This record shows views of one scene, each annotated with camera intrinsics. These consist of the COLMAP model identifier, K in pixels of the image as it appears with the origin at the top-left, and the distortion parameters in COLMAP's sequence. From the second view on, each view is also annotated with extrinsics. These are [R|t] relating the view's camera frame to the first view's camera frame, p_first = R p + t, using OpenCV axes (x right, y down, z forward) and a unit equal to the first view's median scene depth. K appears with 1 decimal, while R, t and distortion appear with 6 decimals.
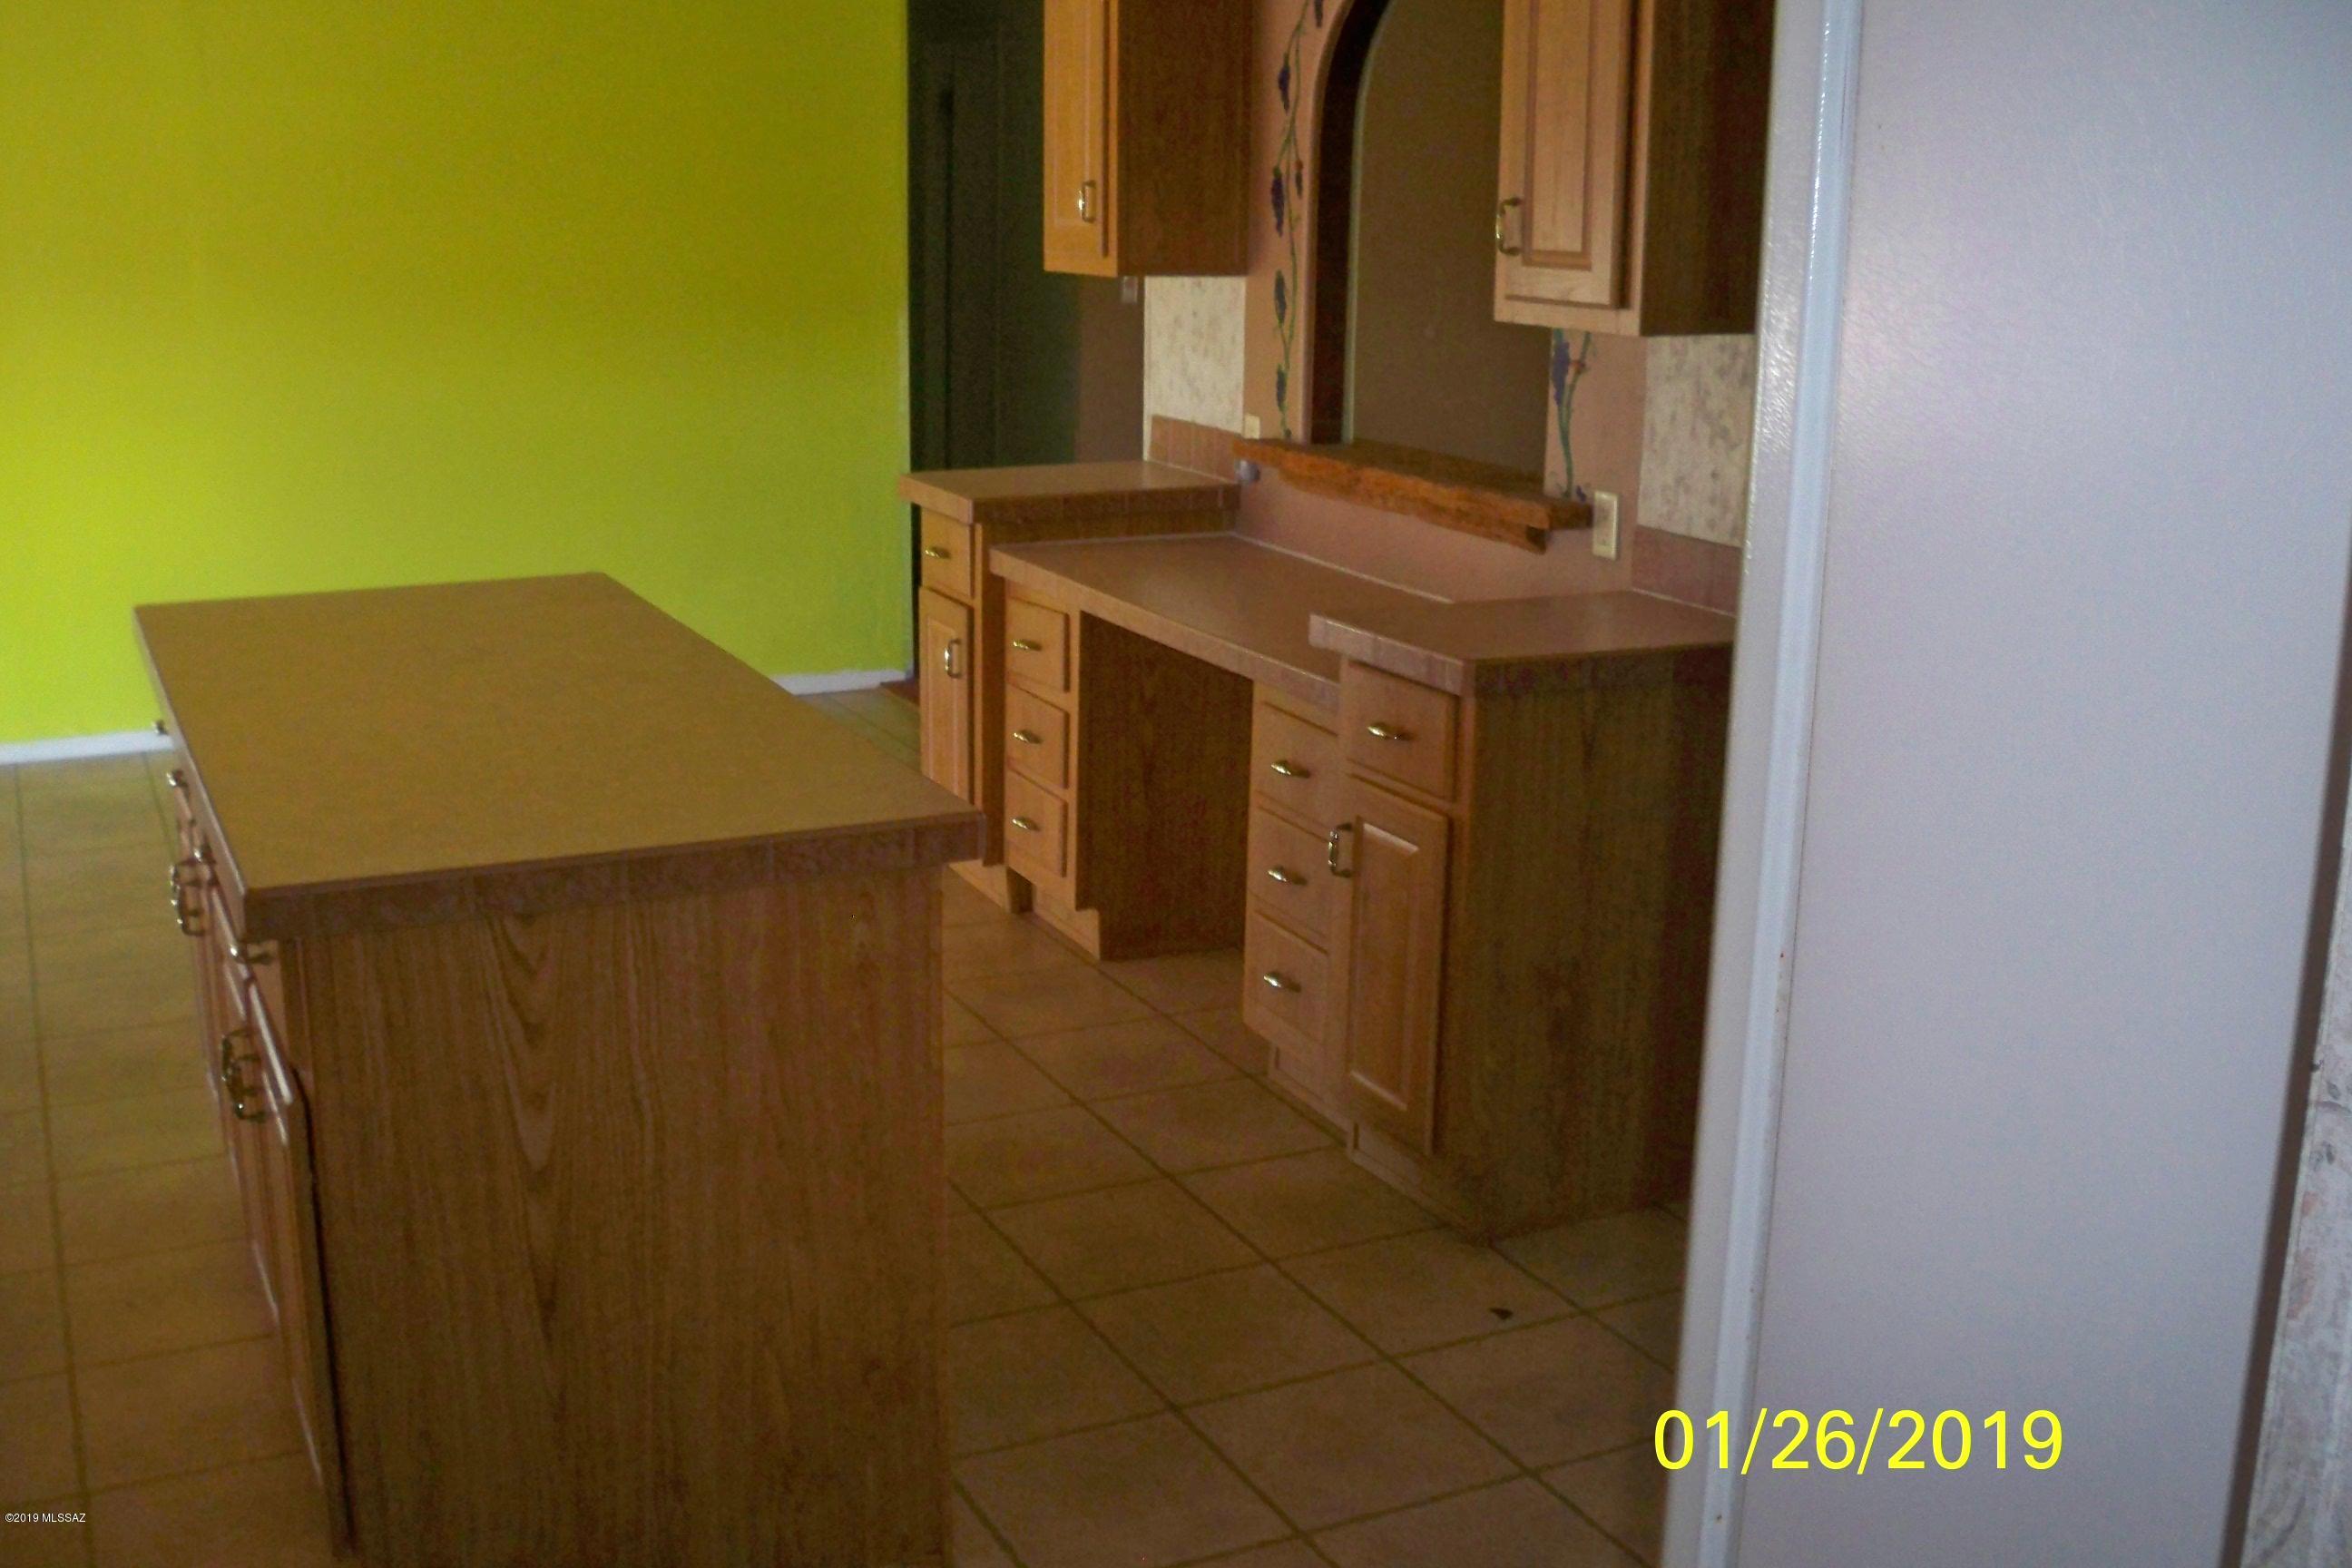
lens RADIAL K [[2438.3, 0, 1174.0], [0, 2438.3, 777.9], [0, 0, 1]] dist [-0.105808, 0.000000]
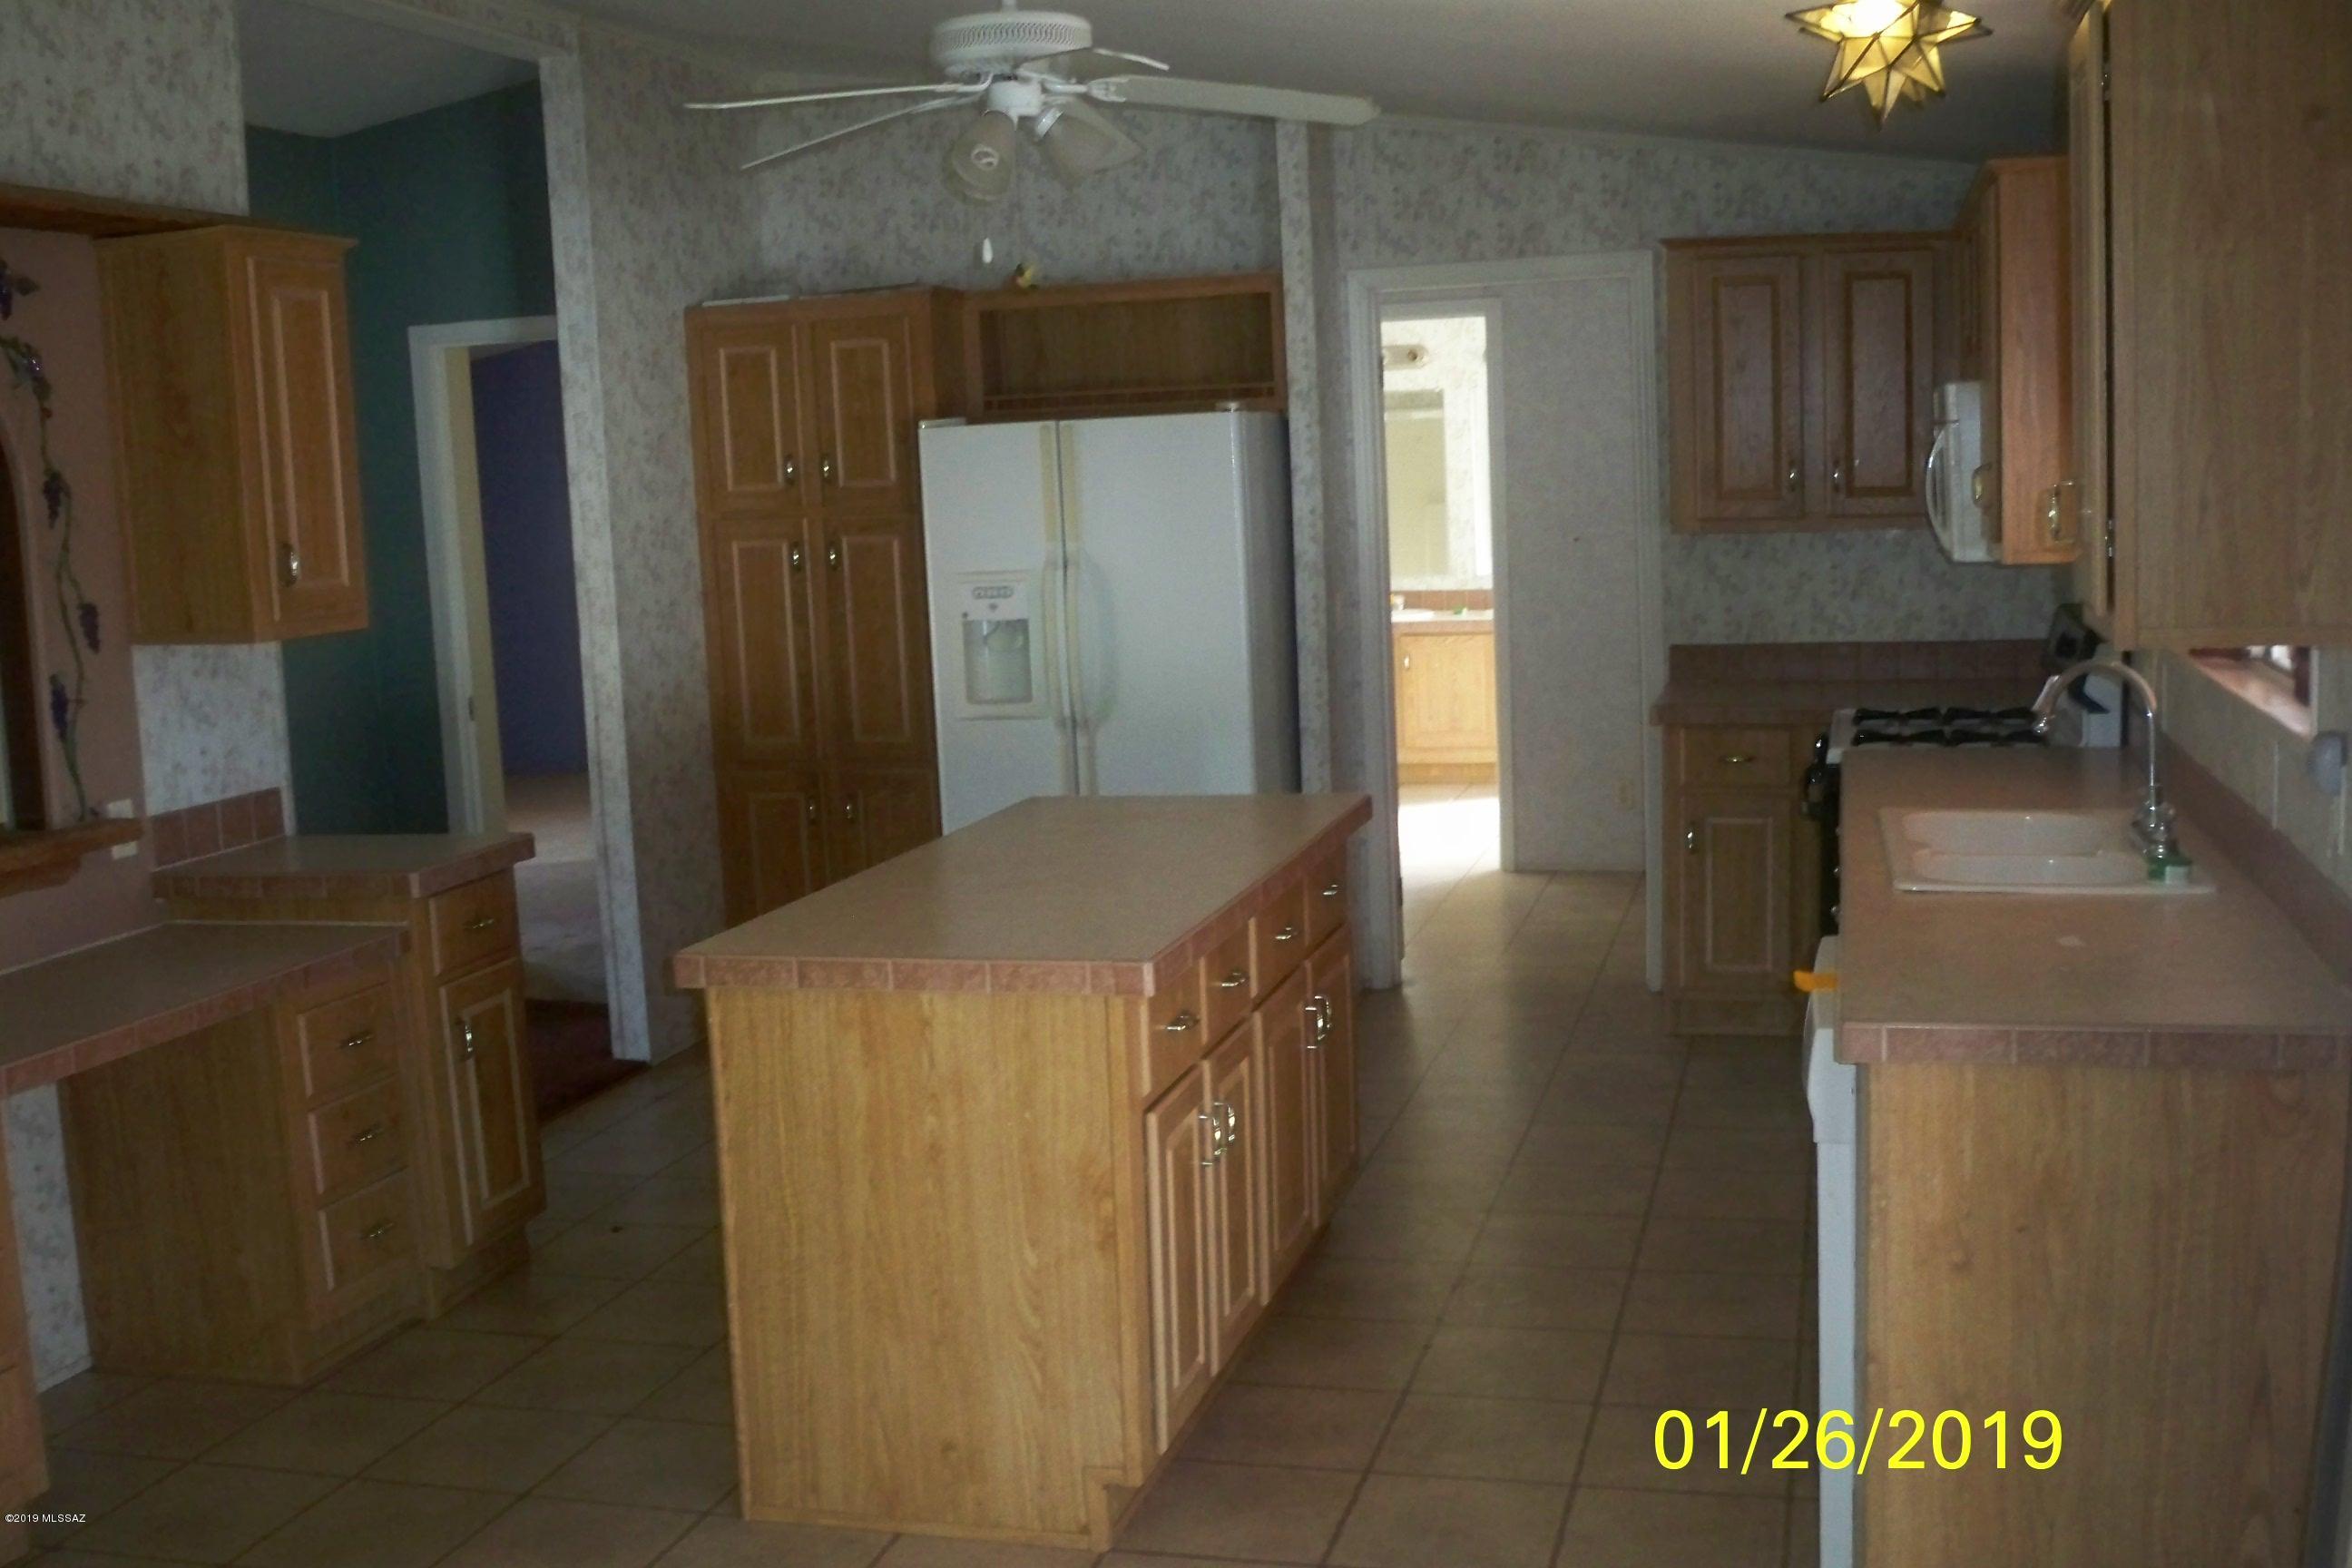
lens RADIAL K [[2438.3, 0, 1174.9], [0, 2438.3, 786.2], [0, 0, 1]] dist [-0.105808, 0.000000]
pose [[-0.745343, -0.069762, 0.663021, -0.939687], [0.194909, 0.928258, 0.316778, -0.381404], [-0.637553, 0.365337, -0.678273, 1.427220]]
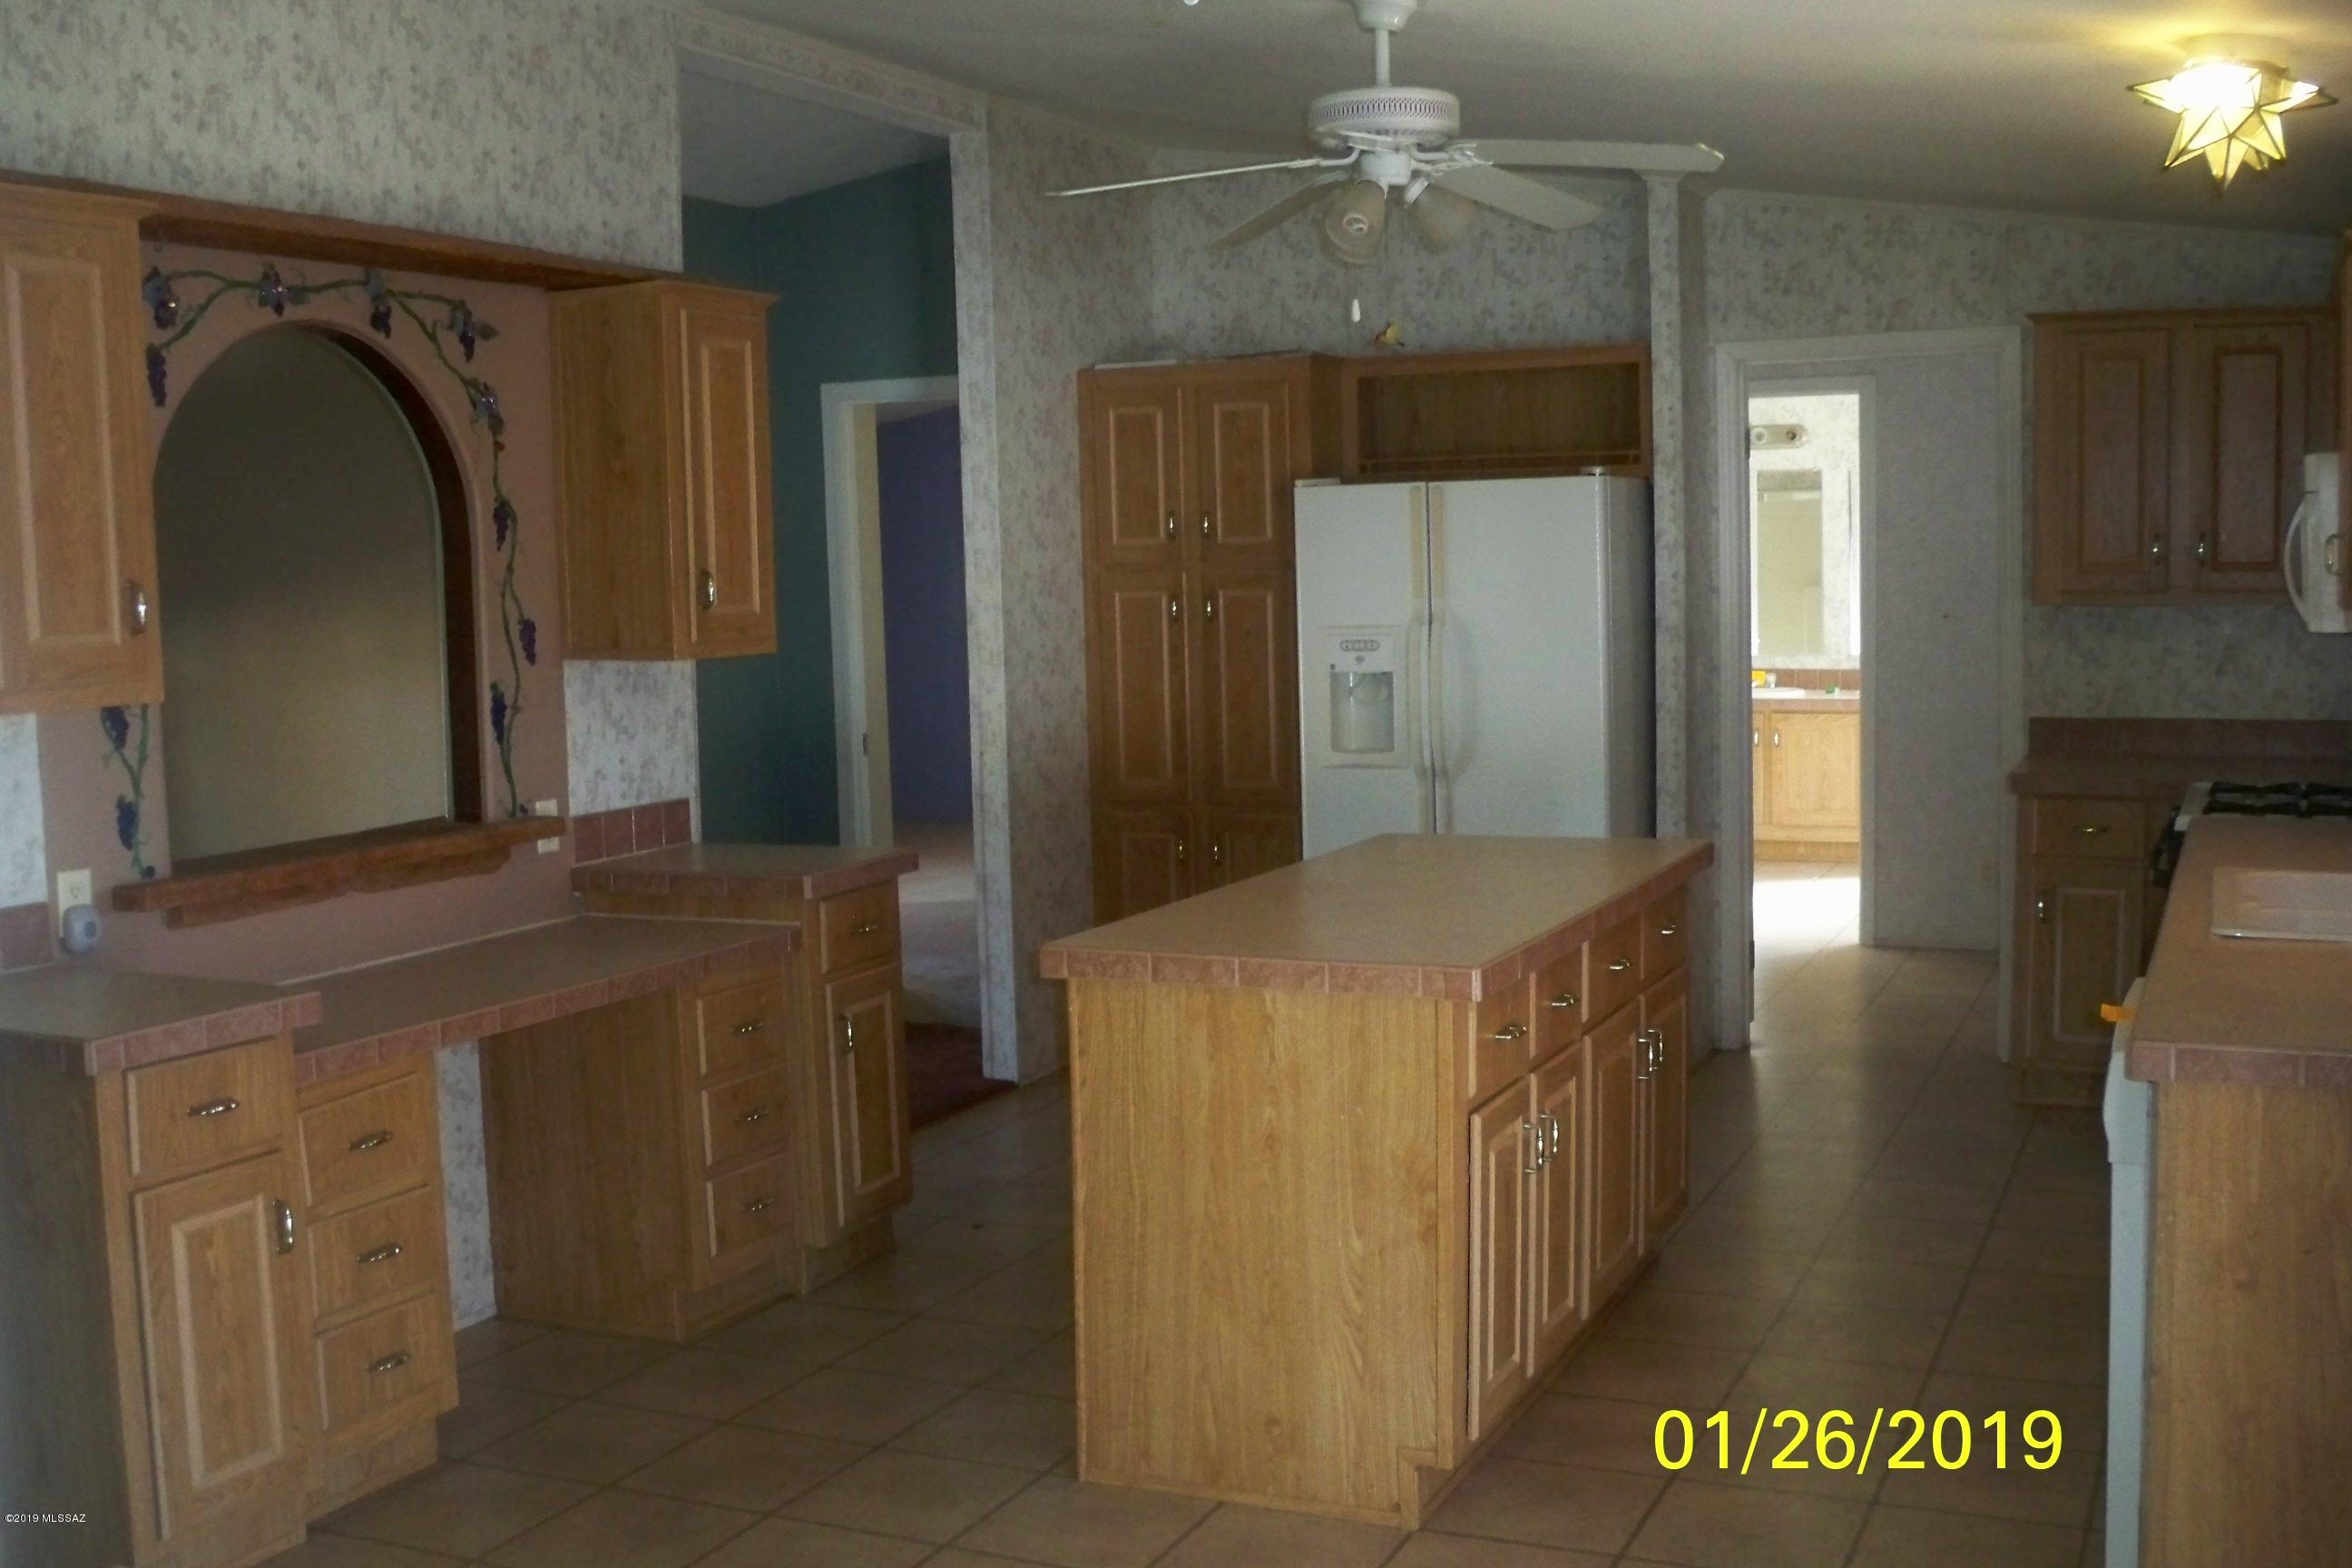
lens RADIAL K [[2438.3, 0, 1166.8], [0, 2438.3, 782.0], [0, 0, 1]] dist [-0.105808, 0.000000]
pose [[-0.628208, -0.069127, 0.774969, -0.995205], [0.205610, 0.945886, 0.251046, -0.373286], [-0.750386, 0.317050, -0.580000, 1.466505]]
